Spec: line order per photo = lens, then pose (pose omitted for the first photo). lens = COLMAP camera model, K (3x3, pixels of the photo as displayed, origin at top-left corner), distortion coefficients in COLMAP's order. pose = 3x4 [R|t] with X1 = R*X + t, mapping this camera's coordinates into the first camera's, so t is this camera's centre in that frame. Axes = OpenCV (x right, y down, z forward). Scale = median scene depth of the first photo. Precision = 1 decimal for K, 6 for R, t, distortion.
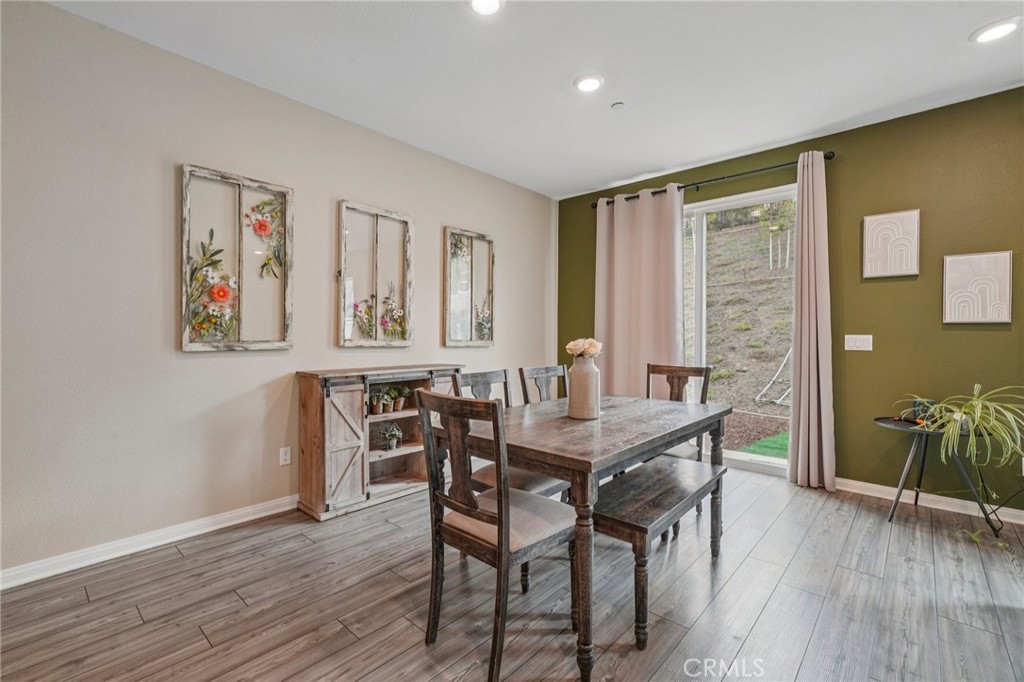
lens RADIAL K [[450.4, 0, 507.1], [0, 450.4, 337.1], [0, 0, 1]] dist [0.001213, 0.000250]
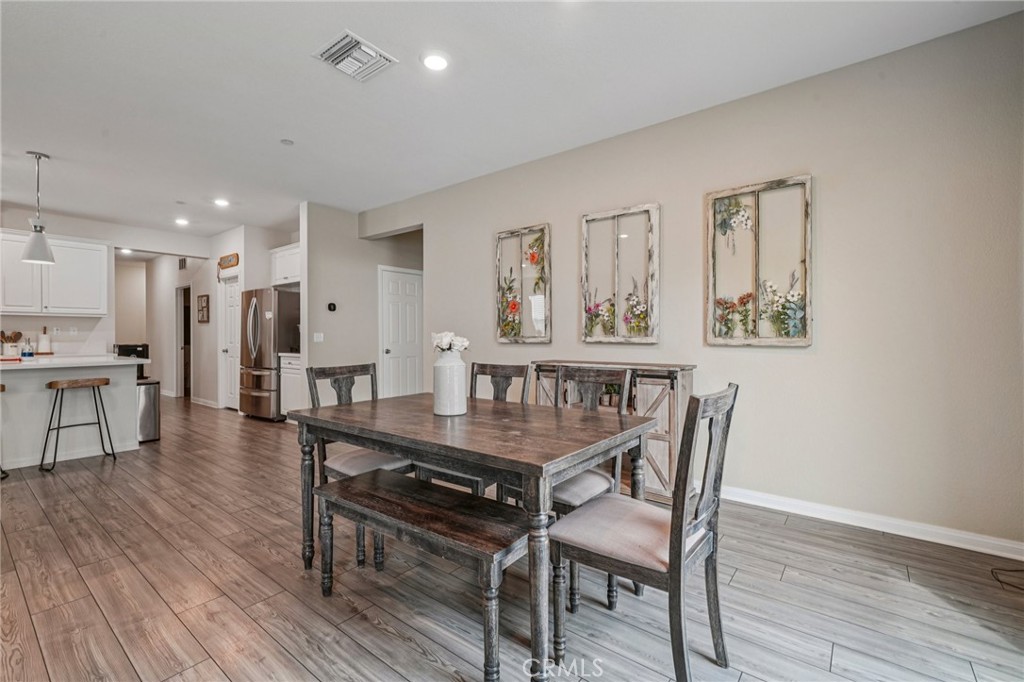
lens RADIAL K [[450.4, 0, 507.1], [0, 450.4, 337.1], [0, 0, 1]] dist [0.001213, 0.000250]
pose [[0.067179, -0.004937, -0.997729, 0.757361], [0.000416, 0.999988, -0.004920, 0.013861], [0.997741, -0.000084, 0.067180, 0.703552]]
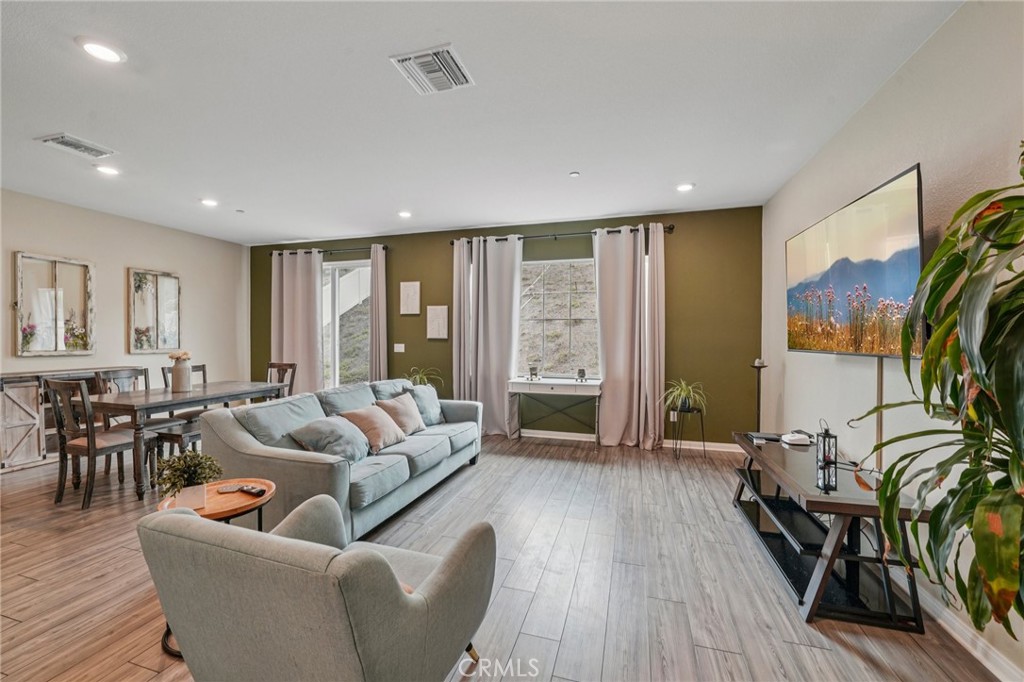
lens RADIAL K [[413.4, 0, 500.5], [0, 413.4, 344.2], [0, 0, 1]] dist [-0.001247, 0.000448]
pose [[0.909079, -0.010043, 0.416503, 0.447229], [0.001888, 0.999798, 0.019986, -0.038162], [-0.416620, -0.017382, 0.908915, -0.772811]]
